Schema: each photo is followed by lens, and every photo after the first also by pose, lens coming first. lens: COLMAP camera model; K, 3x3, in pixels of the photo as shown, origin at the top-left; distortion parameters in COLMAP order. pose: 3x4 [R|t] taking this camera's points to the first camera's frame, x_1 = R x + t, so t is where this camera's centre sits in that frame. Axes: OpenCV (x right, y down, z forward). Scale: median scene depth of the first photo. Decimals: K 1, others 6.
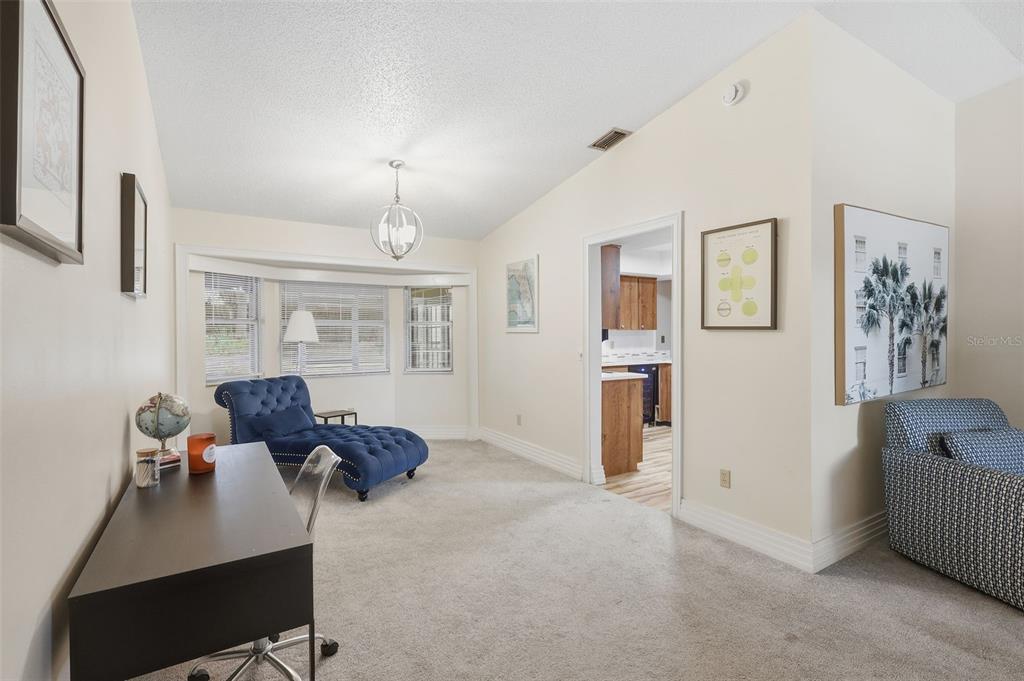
lens RADIAL K [[481.0, 0, 518.7], [0, 481.0, 335.1], [0, 0, 1]] dist [-0.000240, 0.002286]
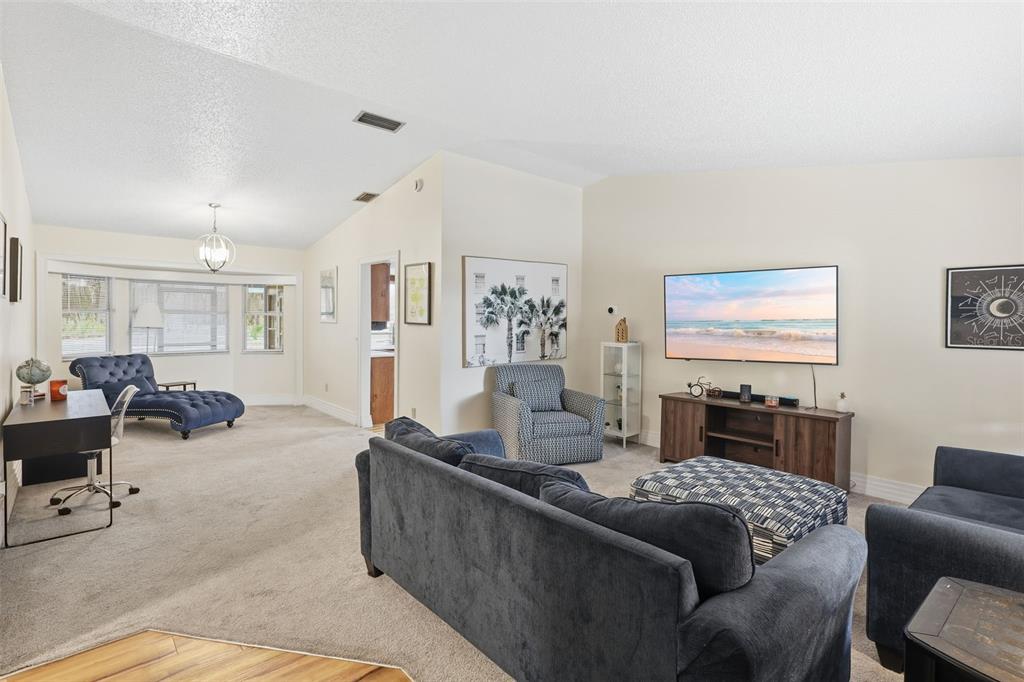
lens RADIAL K [[481.0, 0, 503.4], [0, 481.0, 323.9], [0, 0, 1]] dist [-0.000240, 0.002286]
pose [[0.986576, 0.012285, 0.162838, 0.333645], [-0.013347, 0.999896, 0.005429, -0.018898], [-0.162754, -0.007530, 0.986638, -0.508902]]
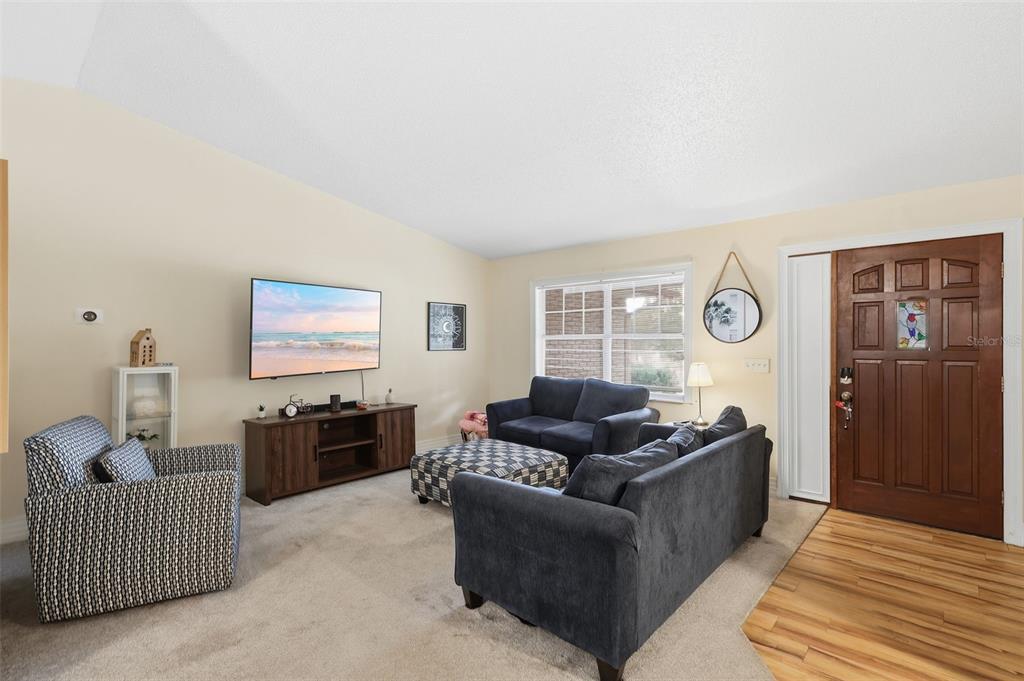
lens RADIAL K [[481.0, 0, 508.6], [0, 481.0, 346.1], [0, 0, 1]] dist [-0.000240, 0.002286]
pose [[-0.267491, -0.005616, 0.963544, -0.117627], [0.000443, 0.999982, 0.005951, -0.004641], [-0.963560, 0.002018, -0.267484, 0.326758]]
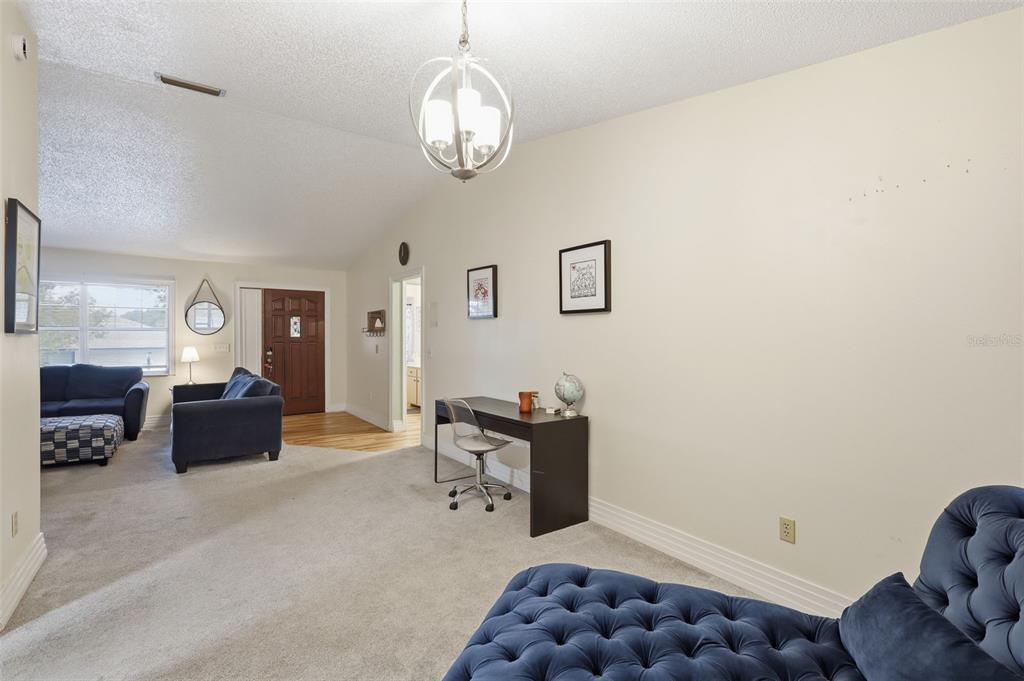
lens RADIAL K [[481.0, 0, 516.3], [0, 481.0, 338.7], [0, 0, 1]] dist [-0.000240, 0.002286]
pose [[-0.998302, -0.000695, -0.058253, -0.248618], [-0.001245, 0.999955, 0.009411, -0.007778], [0.058244, 0.009468, -0.998258, 1.336770]]
